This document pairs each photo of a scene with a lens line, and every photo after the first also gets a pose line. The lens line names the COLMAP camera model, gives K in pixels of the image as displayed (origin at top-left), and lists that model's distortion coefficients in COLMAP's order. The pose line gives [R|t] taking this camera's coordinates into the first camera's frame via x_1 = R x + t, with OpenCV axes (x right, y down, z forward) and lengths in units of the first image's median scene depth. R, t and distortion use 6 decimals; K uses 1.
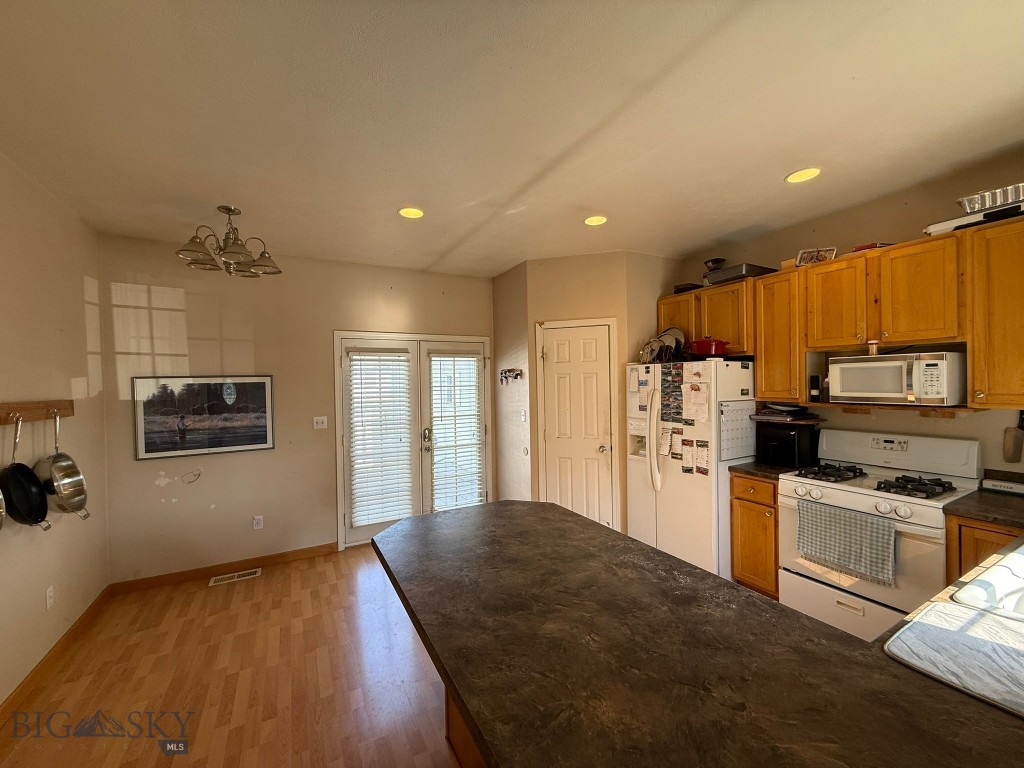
lens RADIAL K [[407.8, 0, 508.3], [0, 407.8, 382.2], [0, 0, 1]] dist [0.000675, 0.000682]
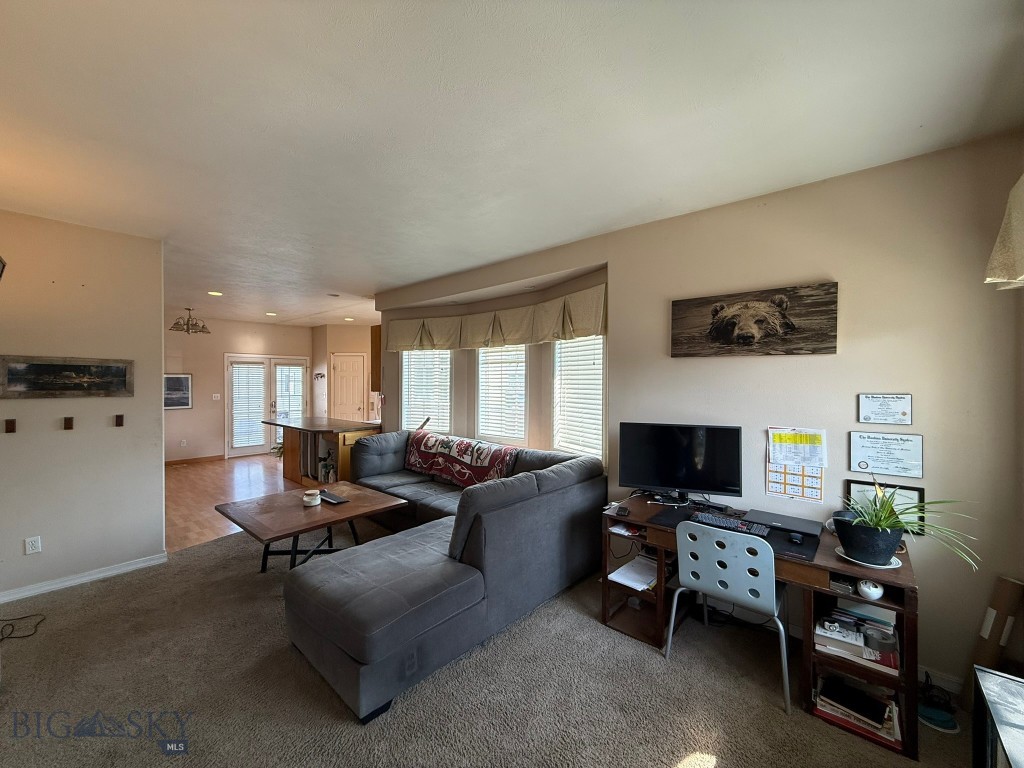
lens RADIAL K [[407.8, 0, 506.2], [0, 407.8, 382.4], [0, 0, 1]] dist [0.000675, 0.000682]
pose [[0.939663, 0.018379, 0.341608, 0.230288], [-0.017773, 0.999830, -0.004905, 0.009065], [-0.341640, -0.001462, 0.939830, -1.552570]]
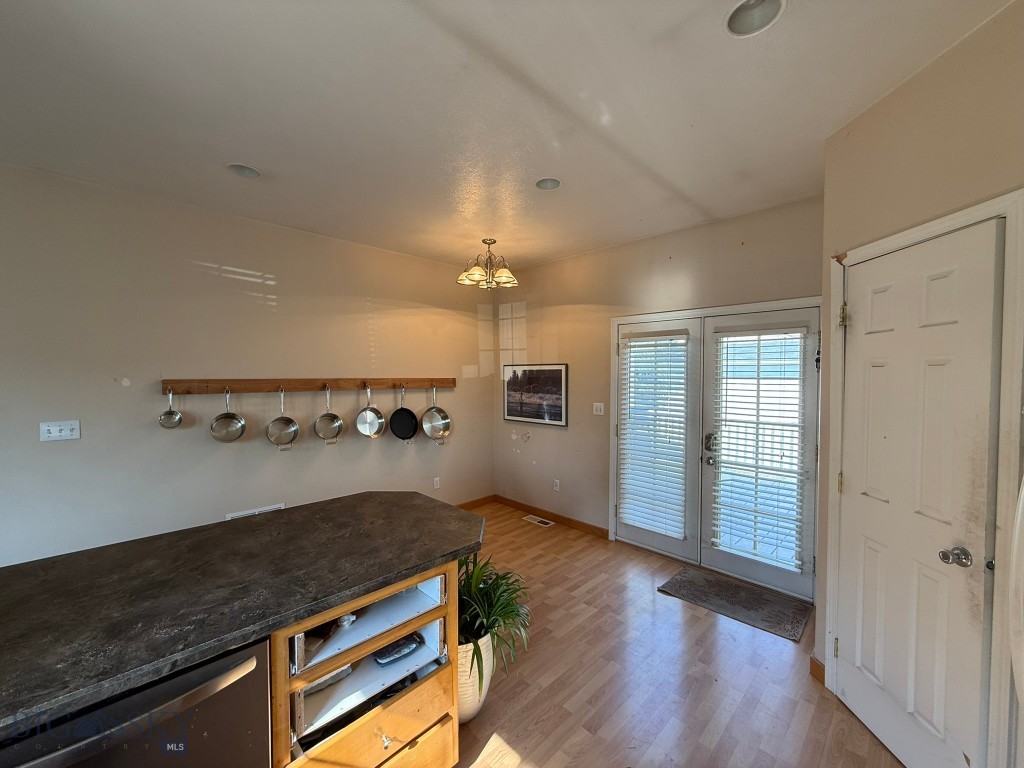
lens RADIAL K [[407.8, 0, 509.3], [0, 407.8, 378.6], [0, 0, 1]] dist [0.000675, 0.000682]
pose [[0.282063, 0.031963, -0.958863, 0.493416], [-0.009247, 0.999489, 0.030597, -0.007804], [0.959351, 0.000236, 0.282214, 0.519773]]
